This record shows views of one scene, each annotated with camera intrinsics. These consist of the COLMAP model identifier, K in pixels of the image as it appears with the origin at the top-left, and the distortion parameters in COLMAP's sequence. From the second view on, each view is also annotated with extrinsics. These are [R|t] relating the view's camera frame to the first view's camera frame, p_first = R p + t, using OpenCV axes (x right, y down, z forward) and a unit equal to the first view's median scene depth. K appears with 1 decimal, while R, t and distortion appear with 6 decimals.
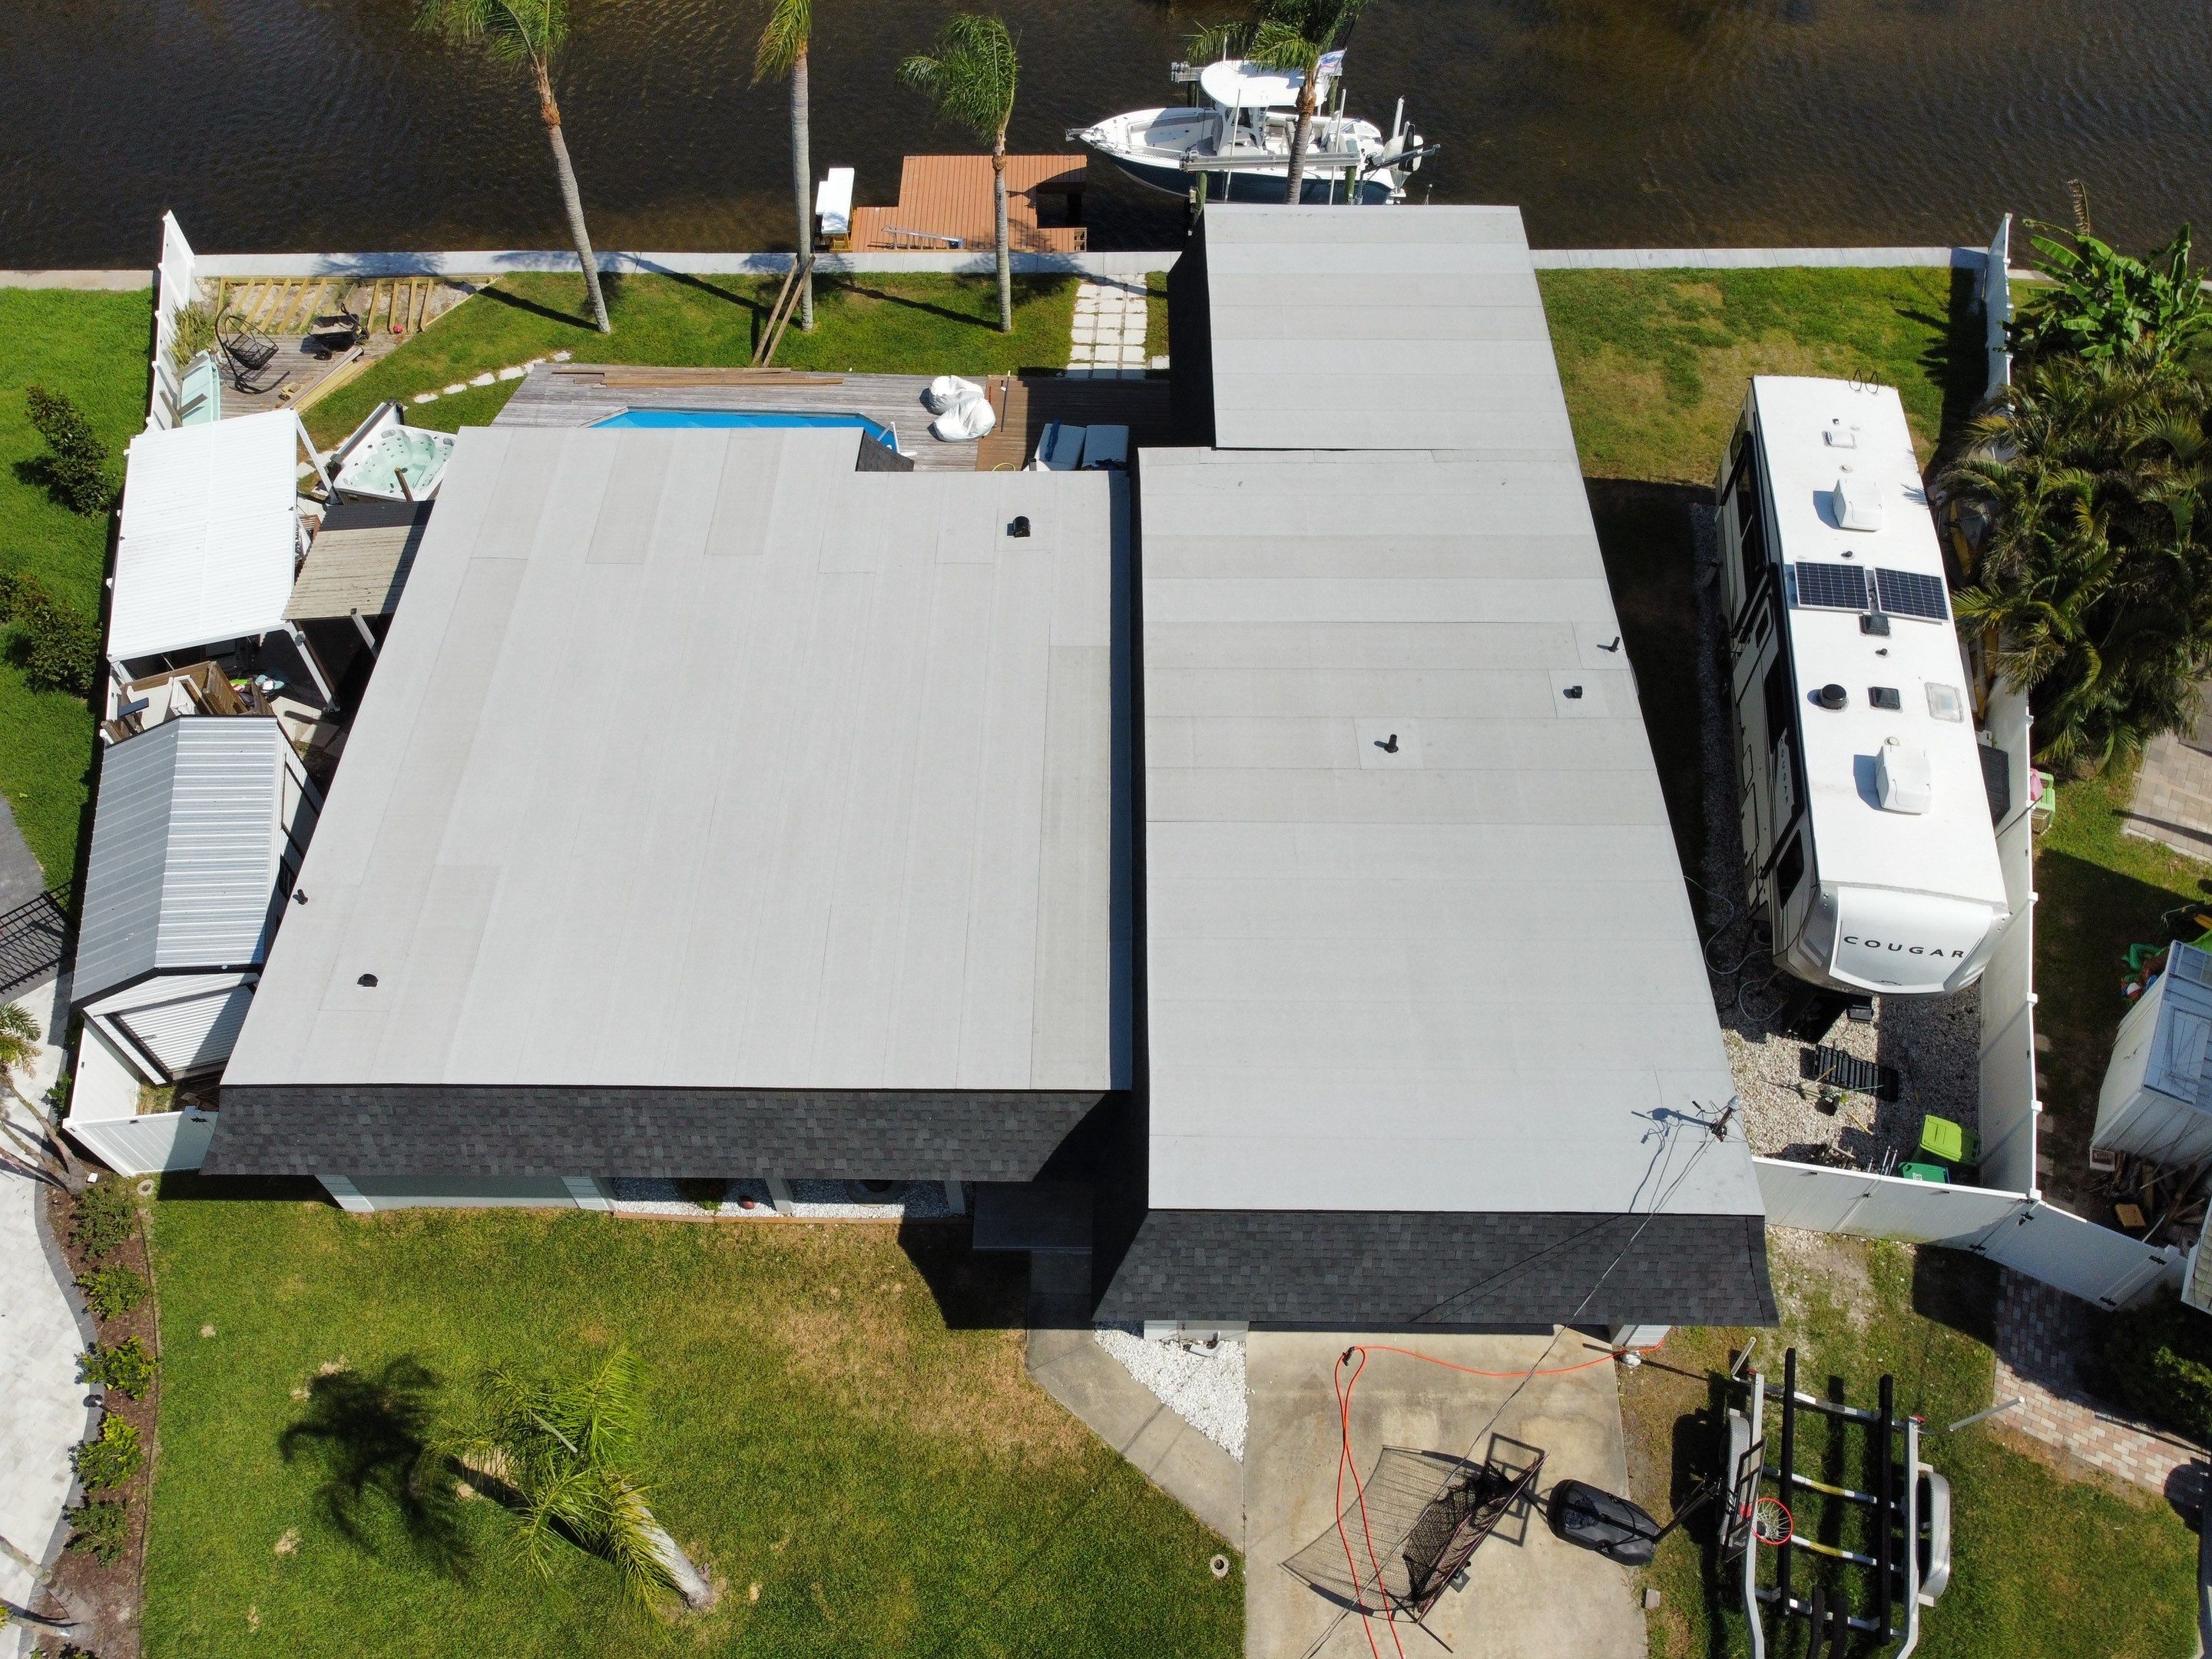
lens RADIAL K [[1676.1, 0, 1071.8], [0, 1676.1, 813.0], [0, 0, 1]] dist [0.020177, -0.024382]
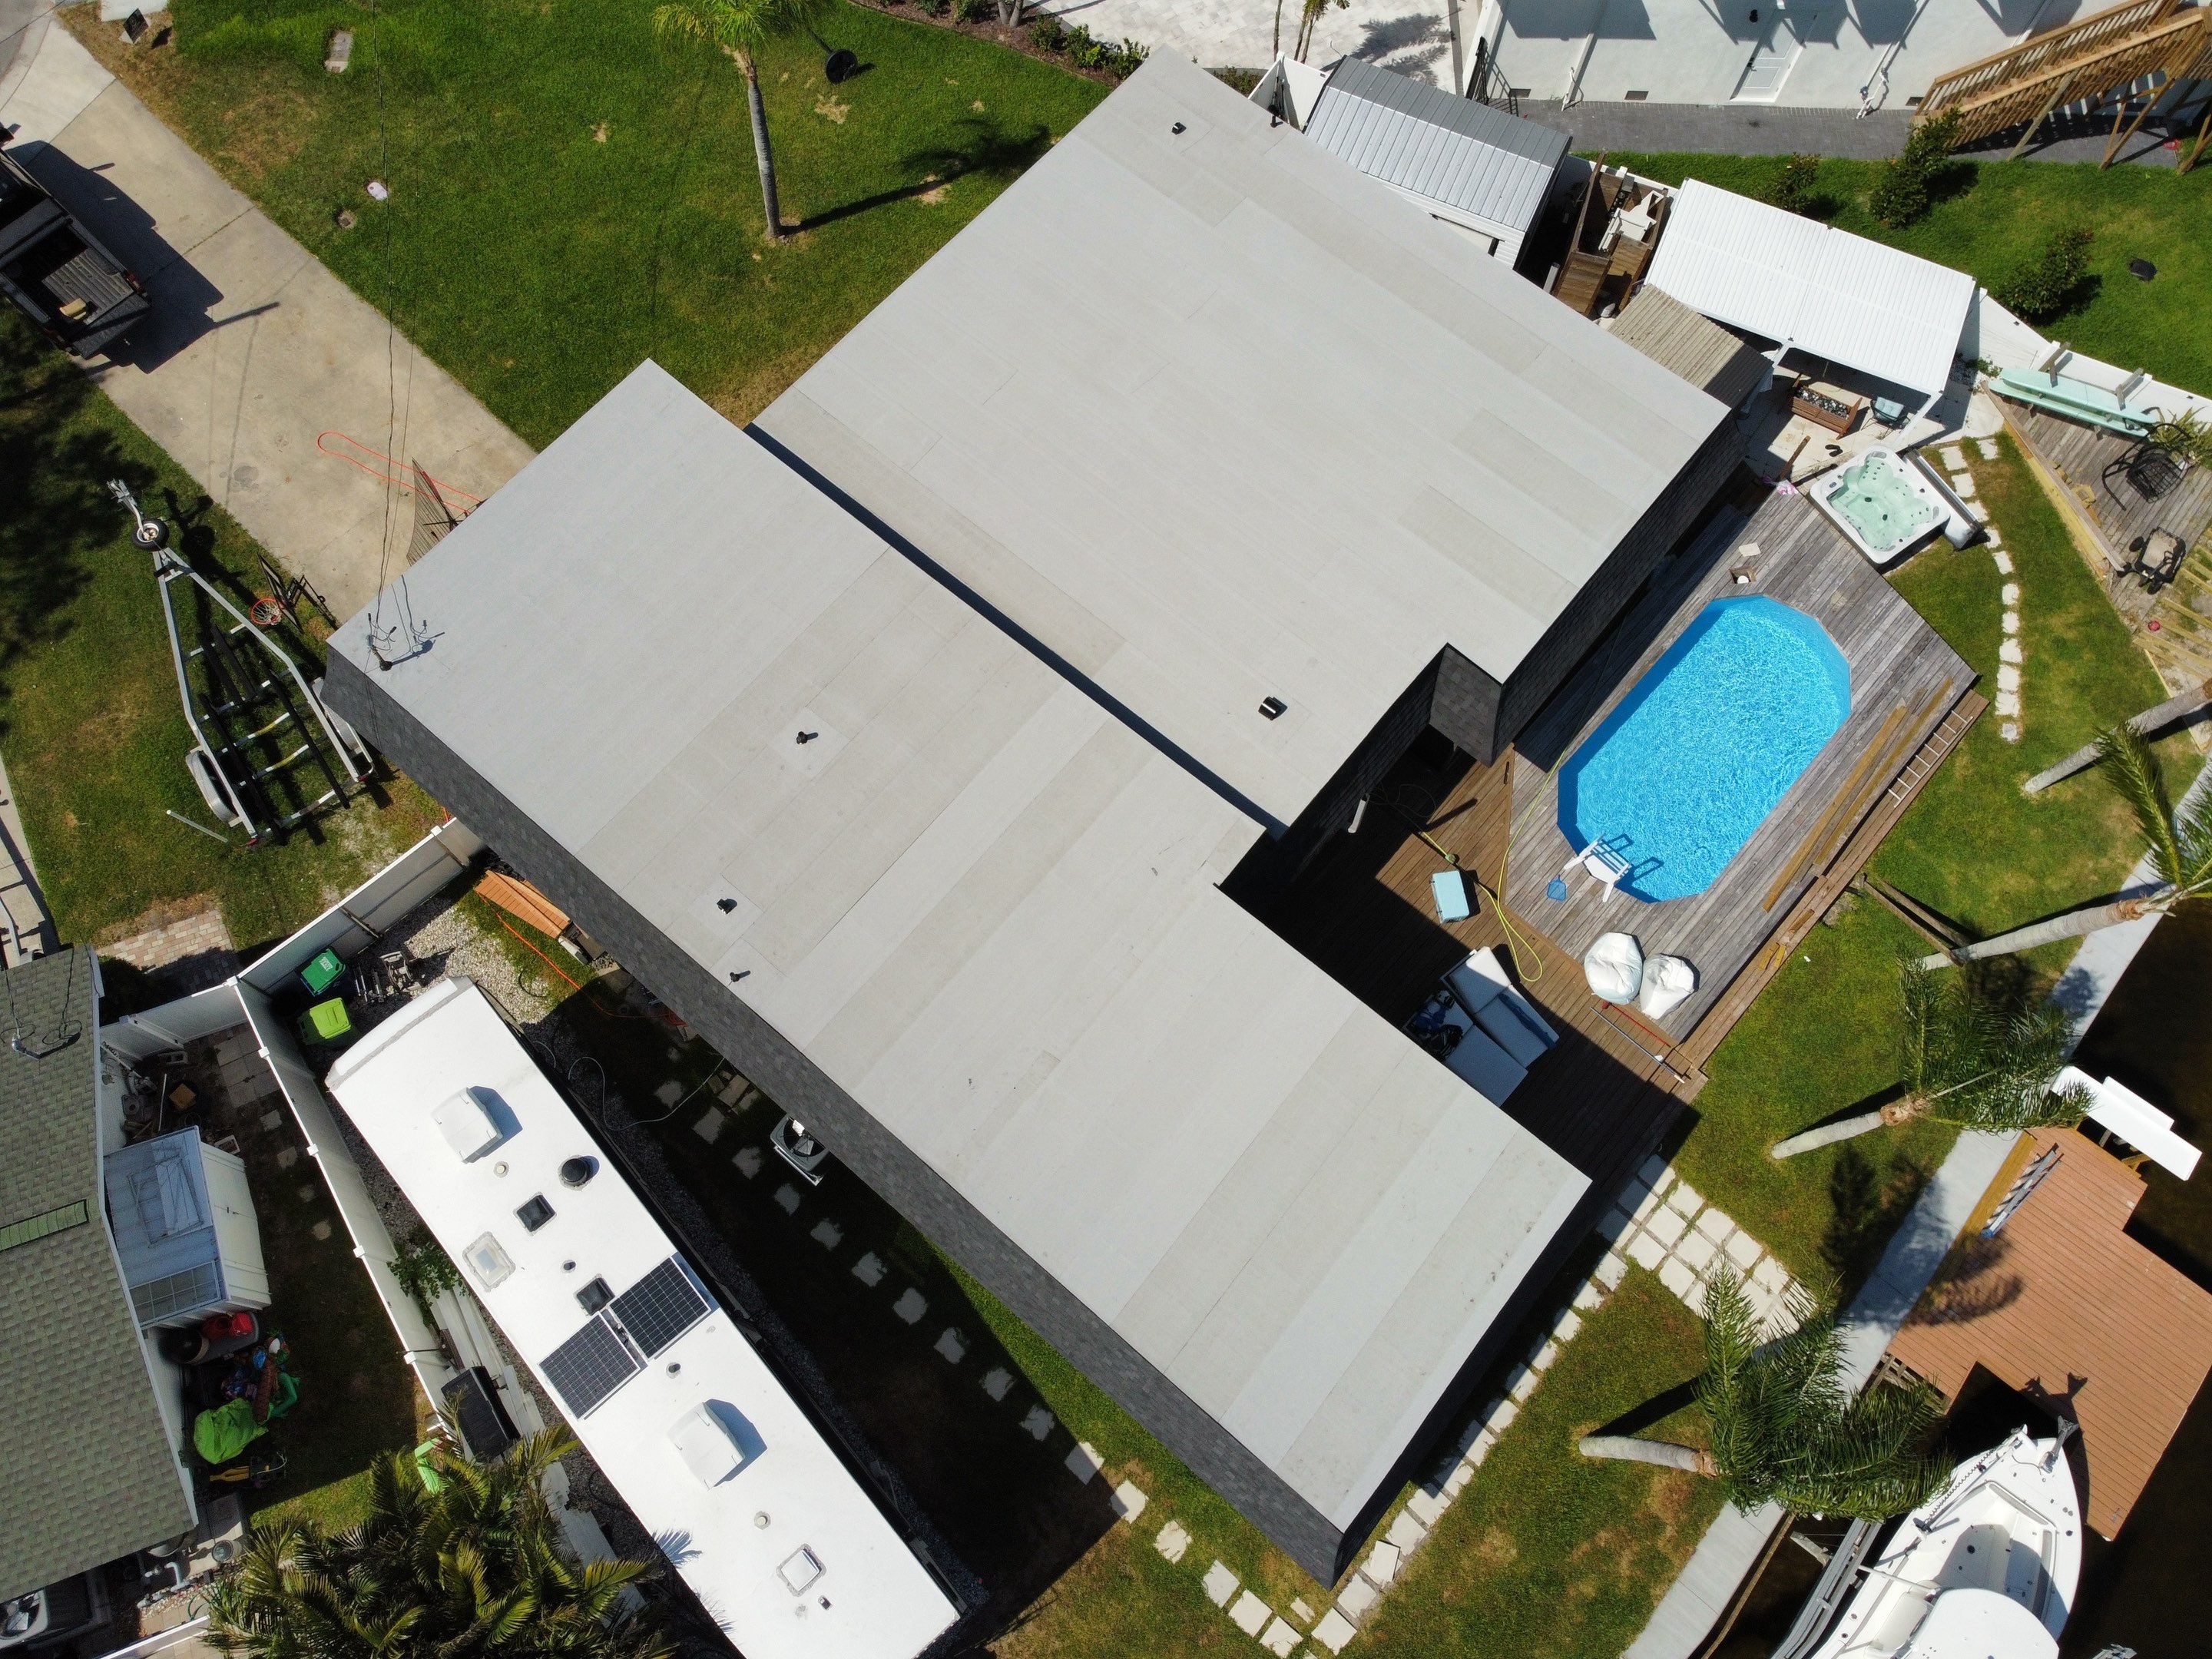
lens RADIAL K [[1676.1, 0, 1083.0], [0, 1676.1, 798.9], [0, 0, 1]] dist [0.020177, -0.024382]
pose [[-0.628322, 0.724463, -0.283486, 0.414438], [-0.624796, -0.252816, 0.738724, -0.975902], [0.463509, 0.641278, 0.611492, 0.434366]]
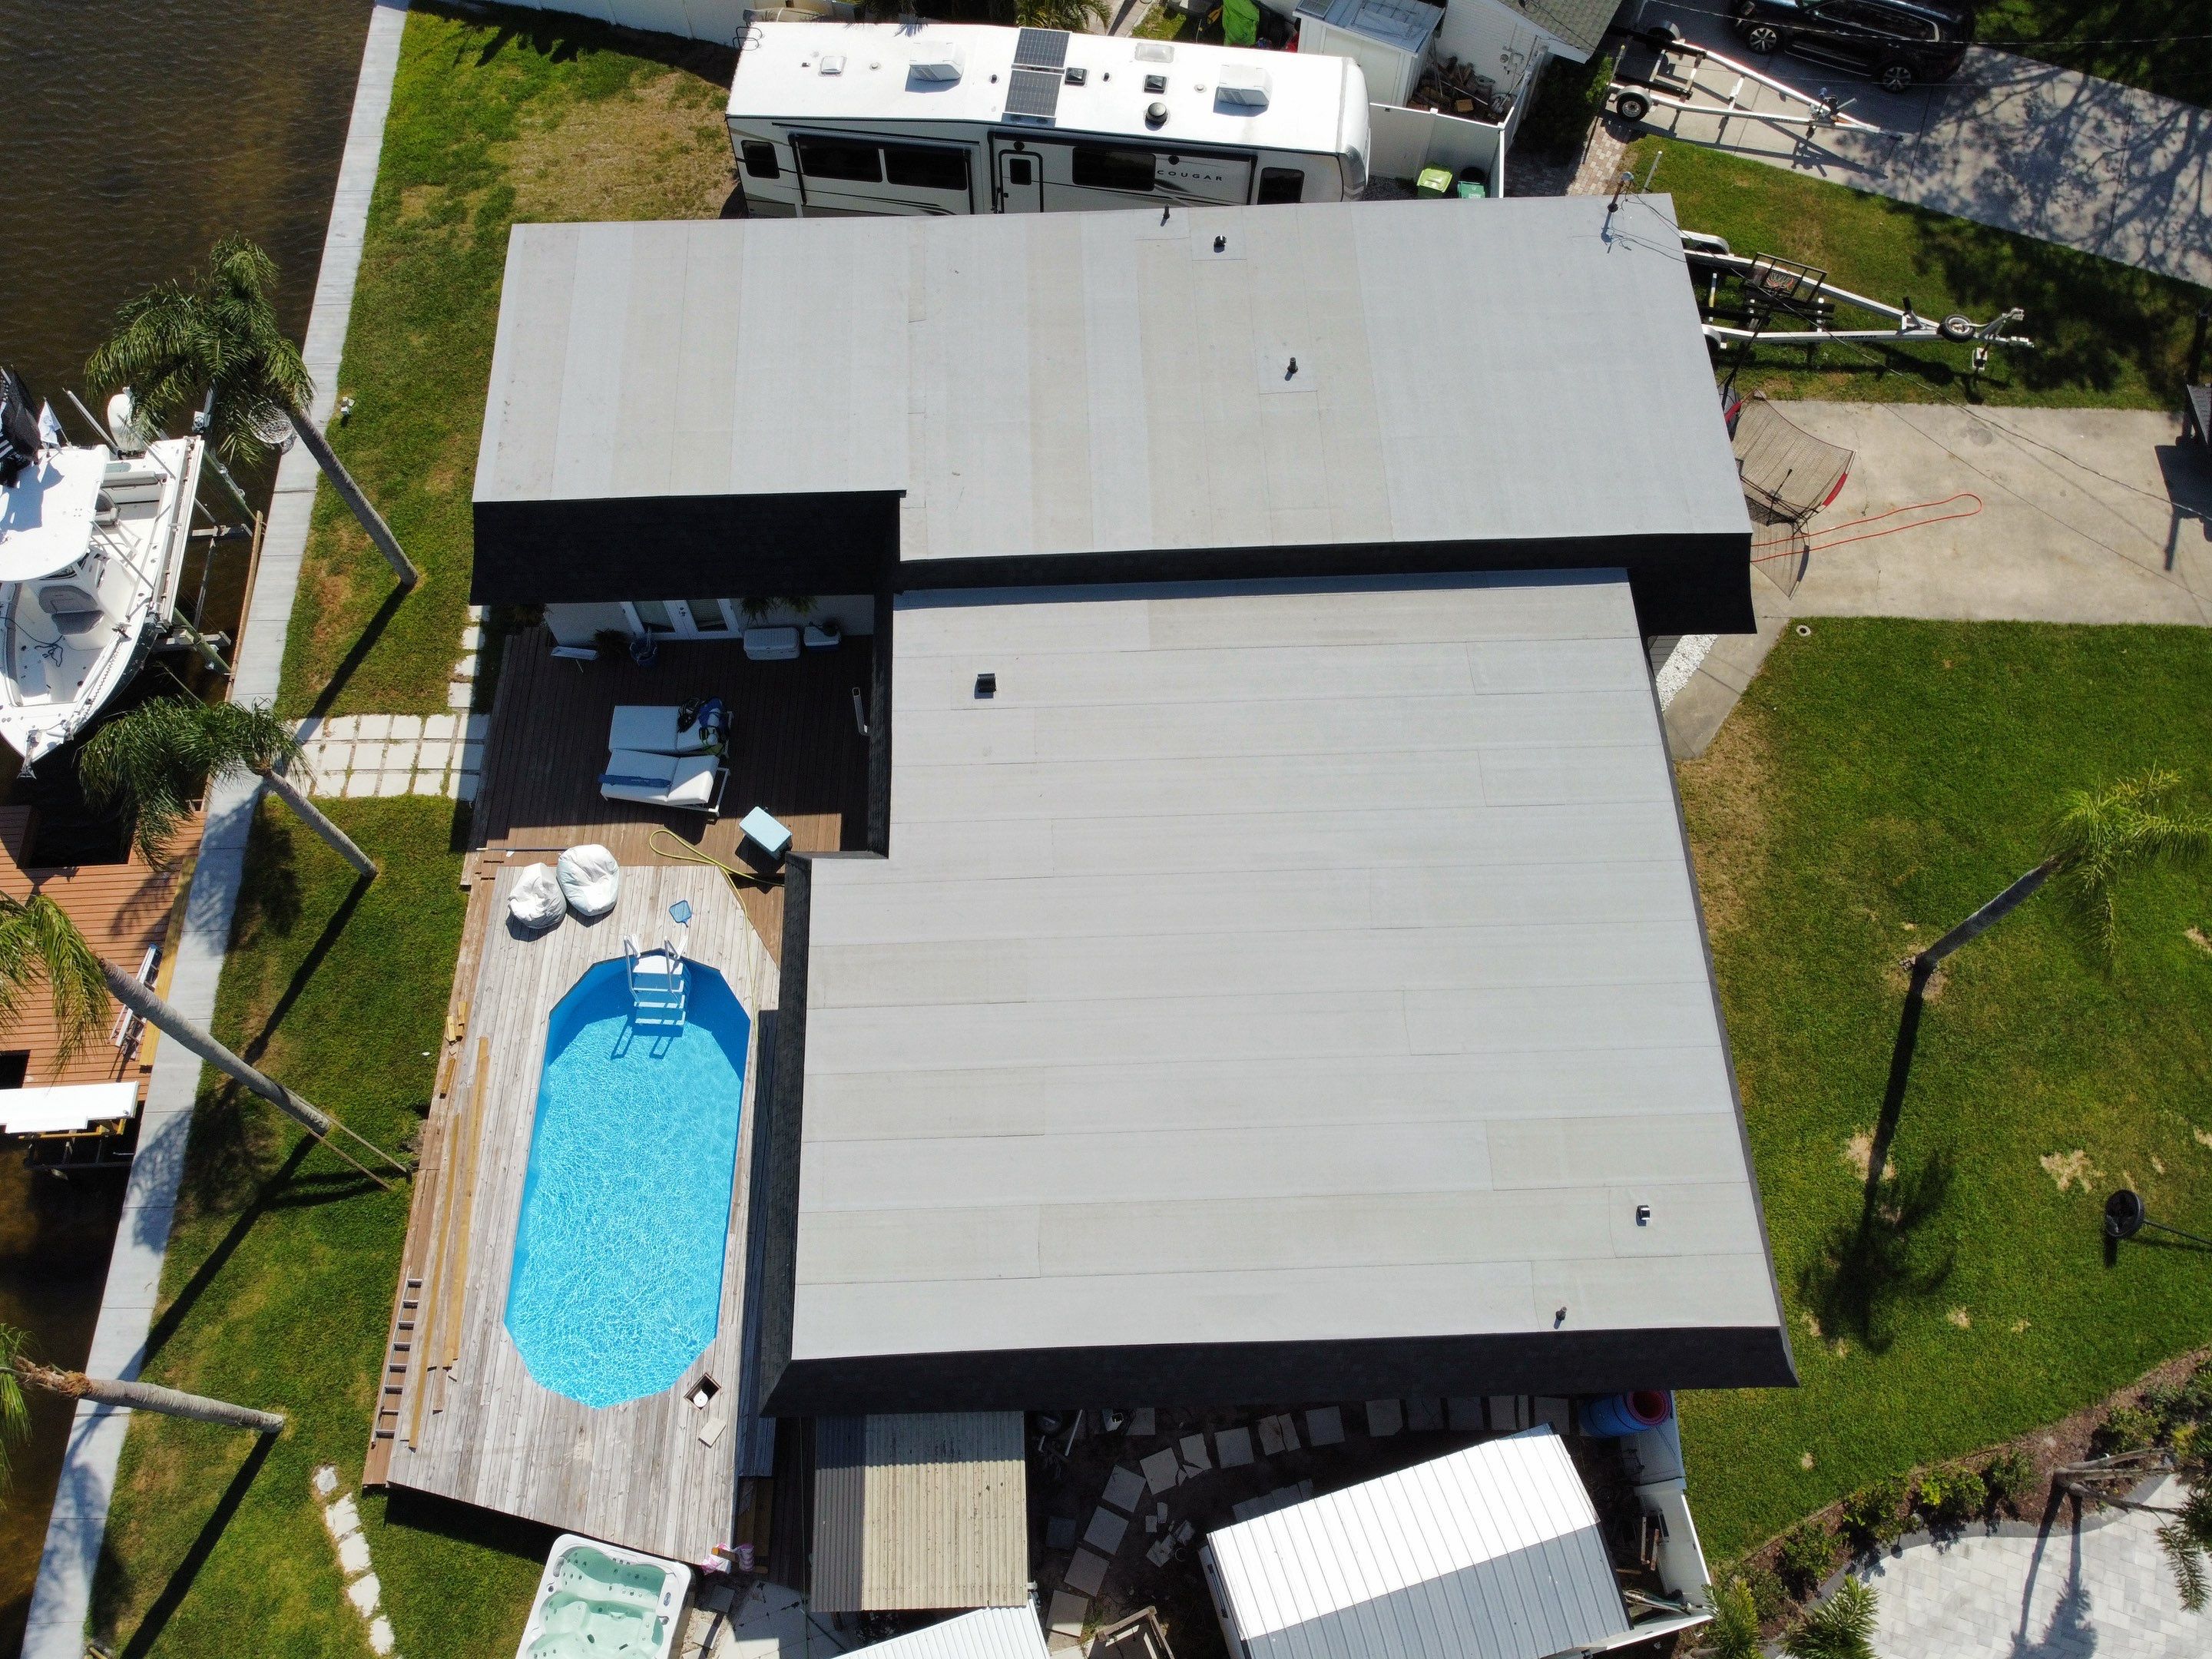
lens RADIAL K [[1676.1, 0, 1085.2], [0, 1676.1, 814.0], [0, 0, 1]] dist [0.020177, -0.024382]
pose [[-0.052407, -0.896307, 0.440326, -0.593518], [0.796785, 0.228270, 0.559488, -0.735450], [-0.601986, 0.380166, 0.702201, 0.382199]]
